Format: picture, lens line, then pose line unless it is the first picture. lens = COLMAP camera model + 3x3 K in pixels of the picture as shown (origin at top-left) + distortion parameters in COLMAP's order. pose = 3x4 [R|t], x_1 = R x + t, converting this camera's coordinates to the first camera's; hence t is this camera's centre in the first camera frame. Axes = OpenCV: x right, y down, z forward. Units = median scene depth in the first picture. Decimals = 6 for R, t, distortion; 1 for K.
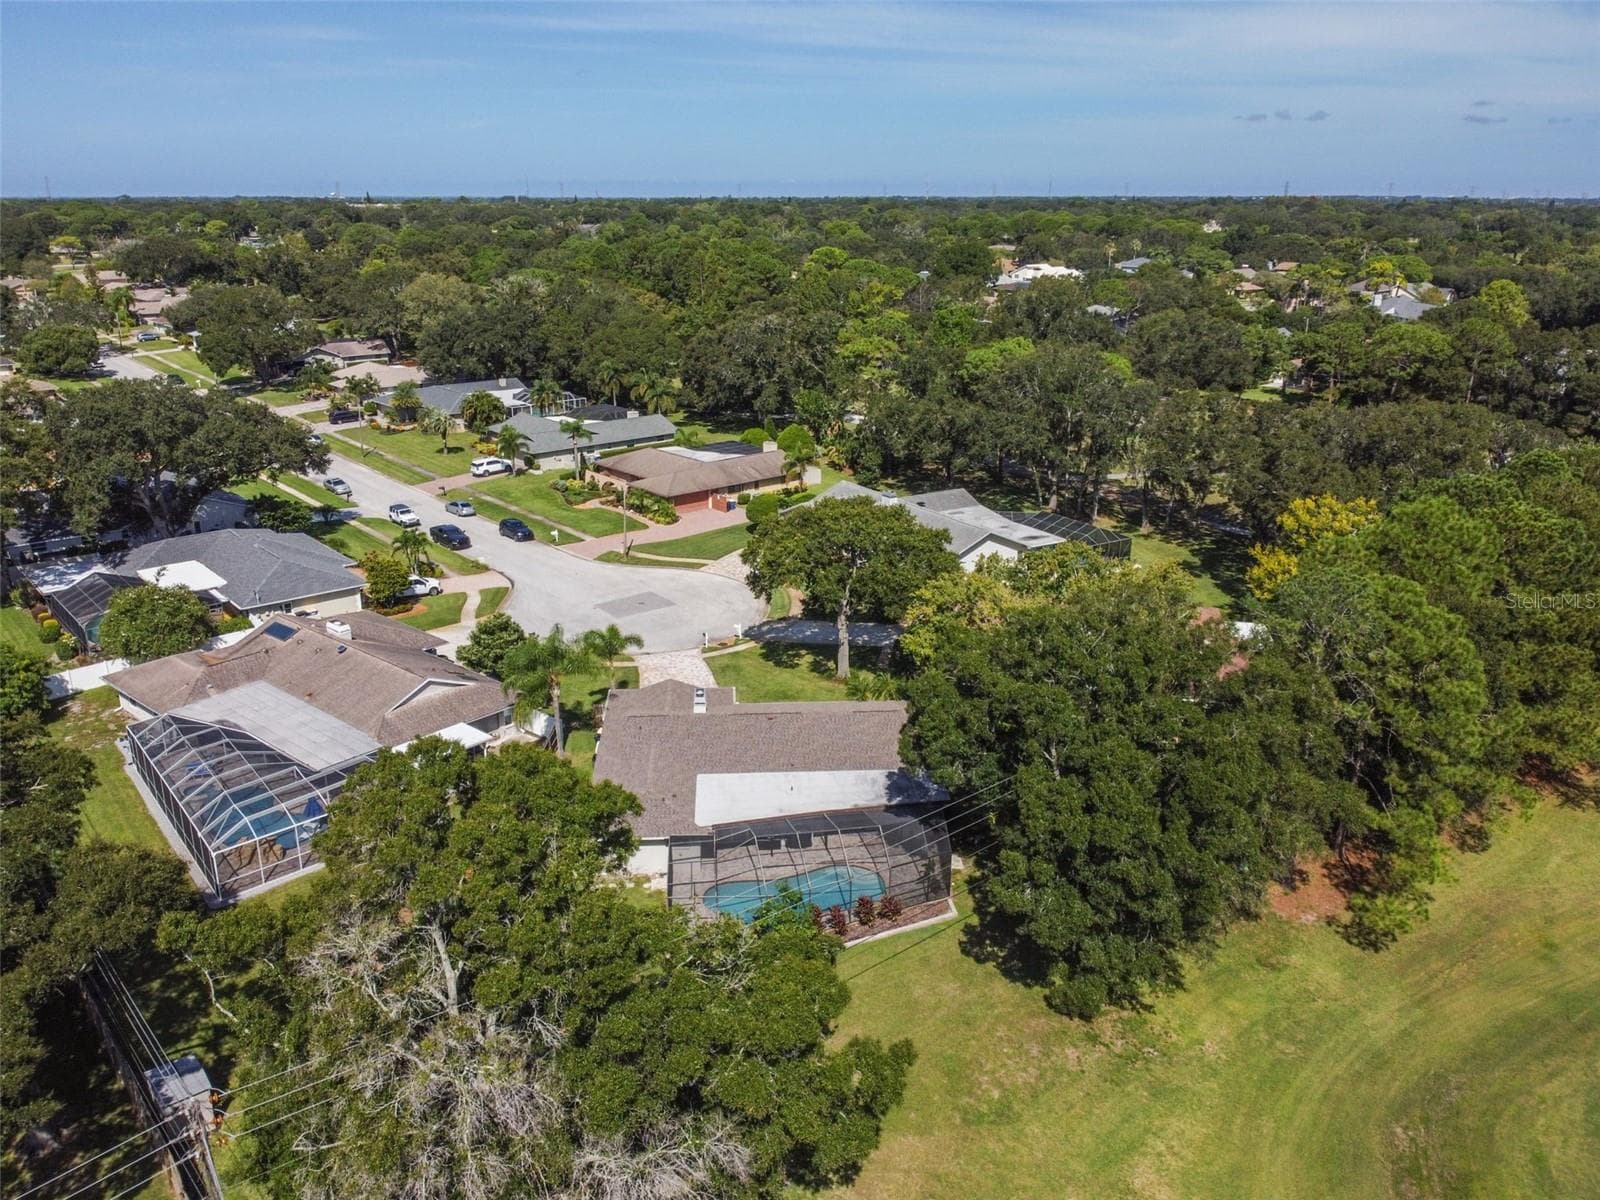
lens RADIAL K [[1227.7, 0, 800.0], [0, 1227.7, 600.0], [0, 0, 1]] dist [0.021556, -0.055536]
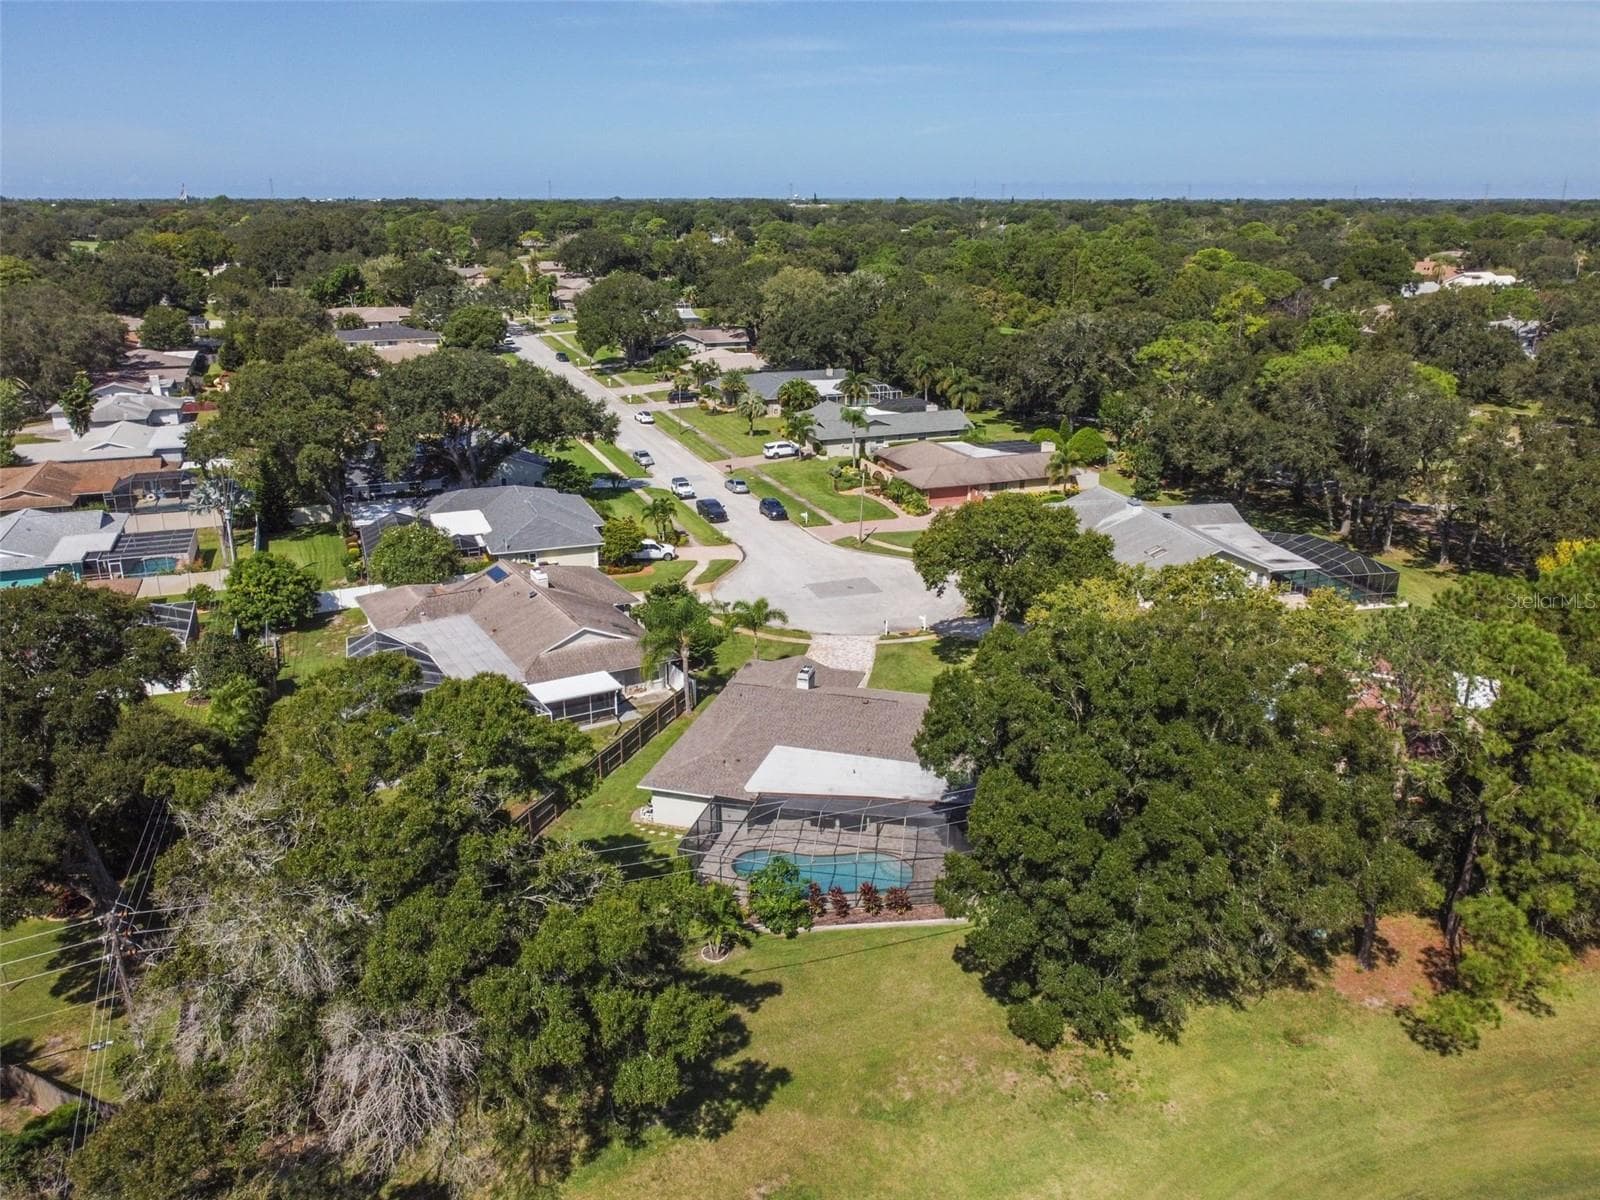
lens RADIAL K [[1235.3, 0, 800.0], [0, 1235.3, 600.0], [0, 0, 1]] dist [-0.001910, -0.003870]
pose [[0.939632, 0.104693, -0.325777, 0.129480], [-0.105671, 0.994292, 0.014743, 0.001865], [0.325461, 0.020572, 0.945332, 0.013793]]
